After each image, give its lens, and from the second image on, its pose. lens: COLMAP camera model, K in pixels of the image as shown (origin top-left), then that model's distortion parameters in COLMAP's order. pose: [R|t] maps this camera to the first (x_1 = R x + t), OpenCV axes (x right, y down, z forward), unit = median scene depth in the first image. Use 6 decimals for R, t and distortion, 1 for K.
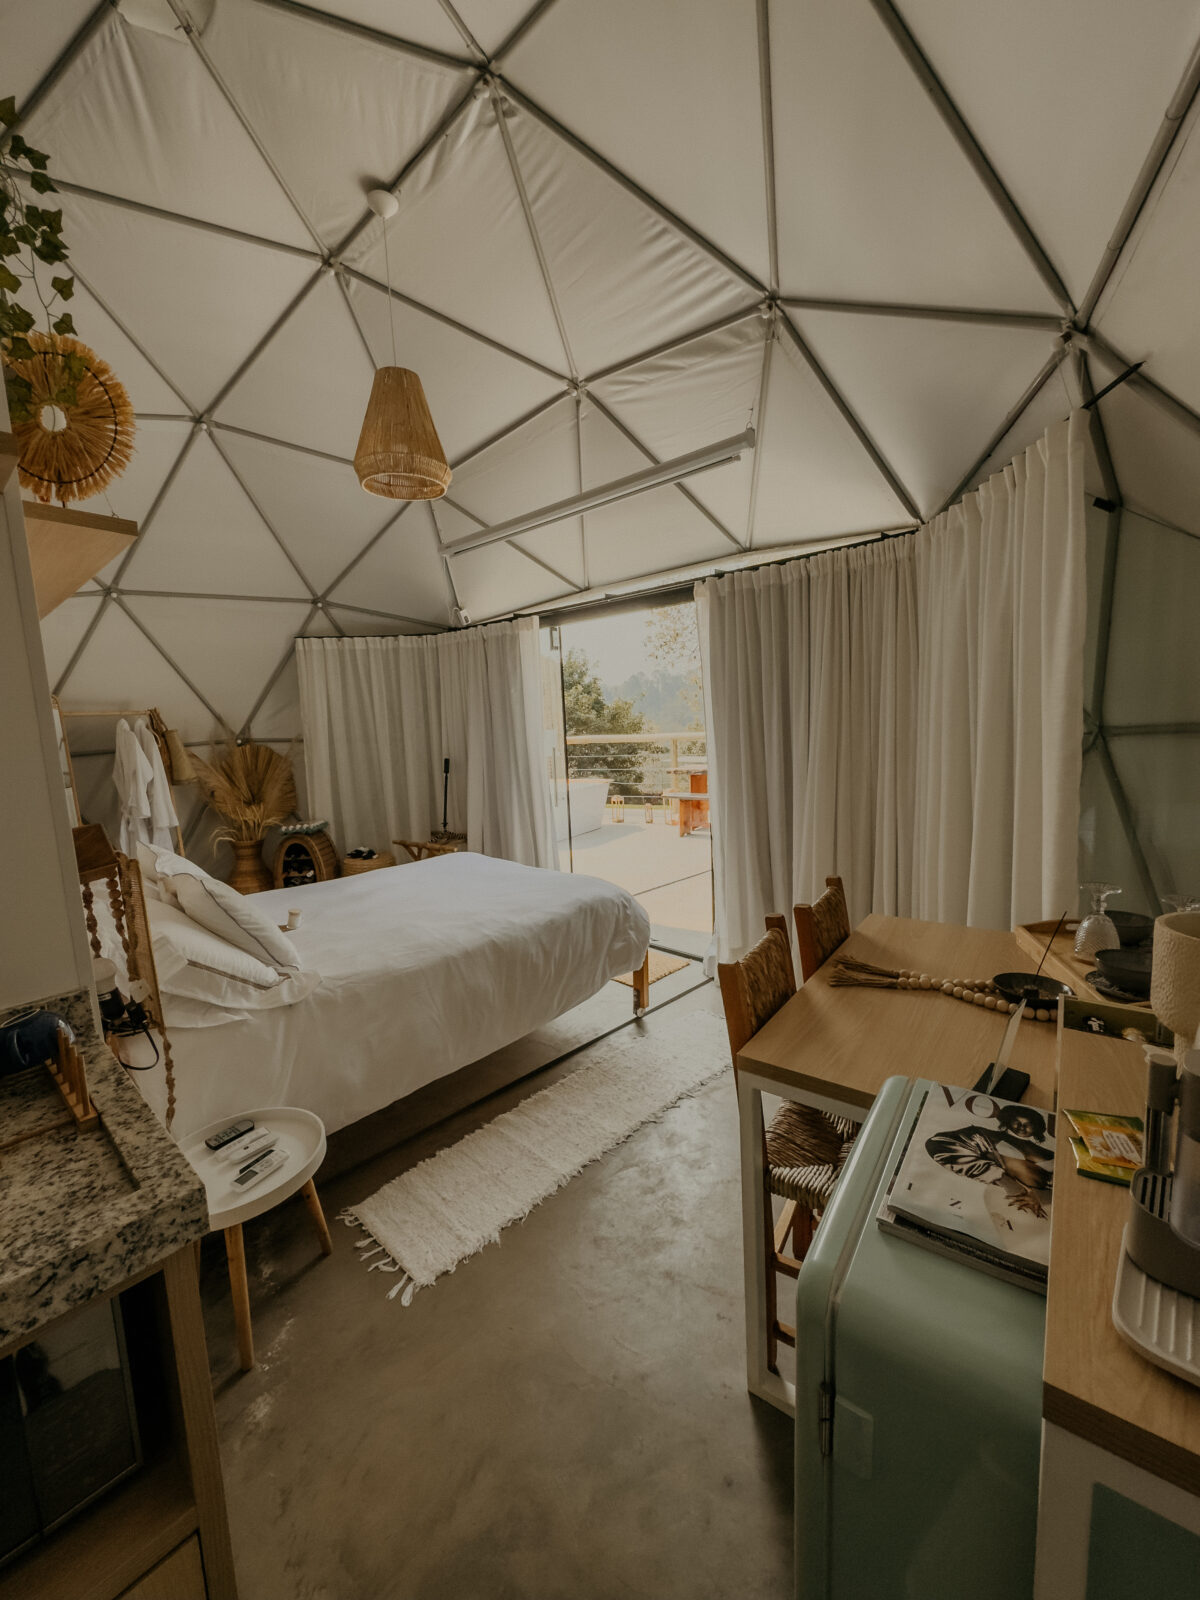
lens RADIAL K [[645.2, 0, 600.5], [0, 645.2, 791.5], [0, 0, 1]] dist [0.000375, 0.000051]
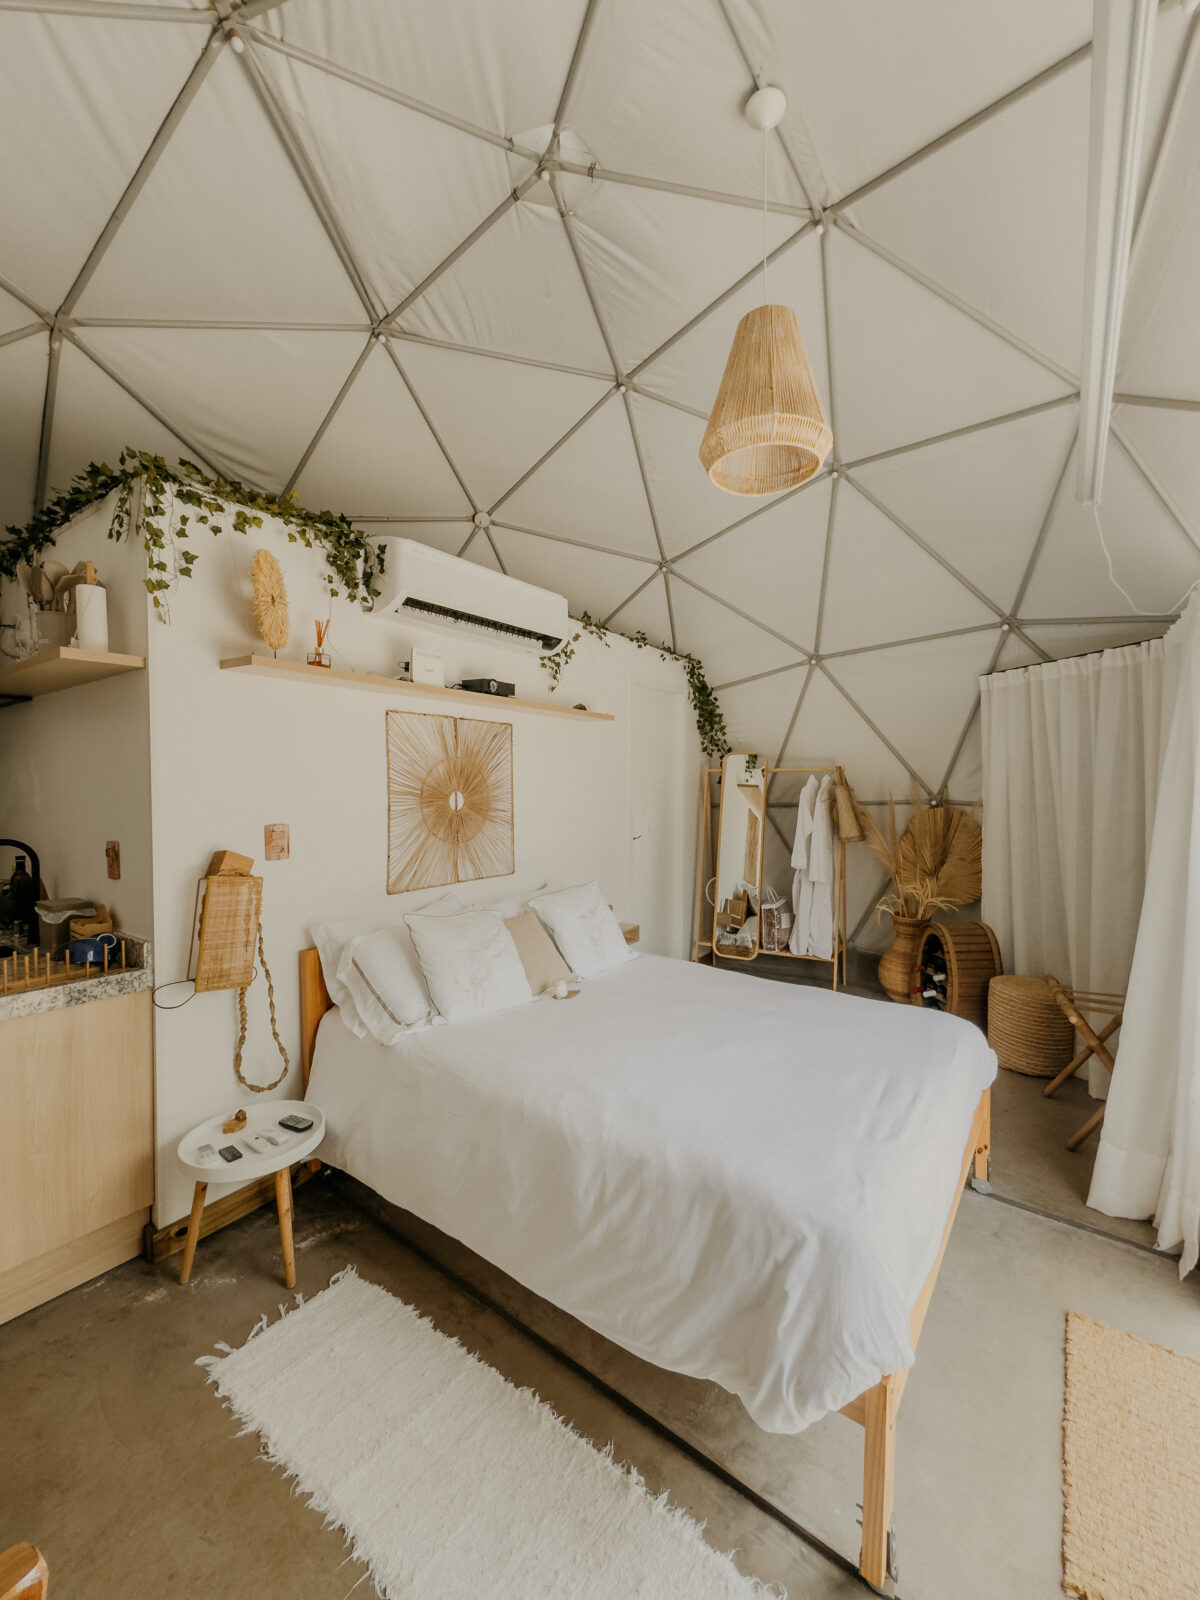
lens RADIAL K [[645.2, 0, 600.5], [0, 645.2, 791.5], [0, 0, 1]] dist [0.000375, 0.000051]
pose [[0.134033, 0.044598, -0.989973, 0.279775], [-0.120708, 0.992283, 0.028360, -0.074945], [0.983598, 0.115697, 0.138382, 0.520606]]
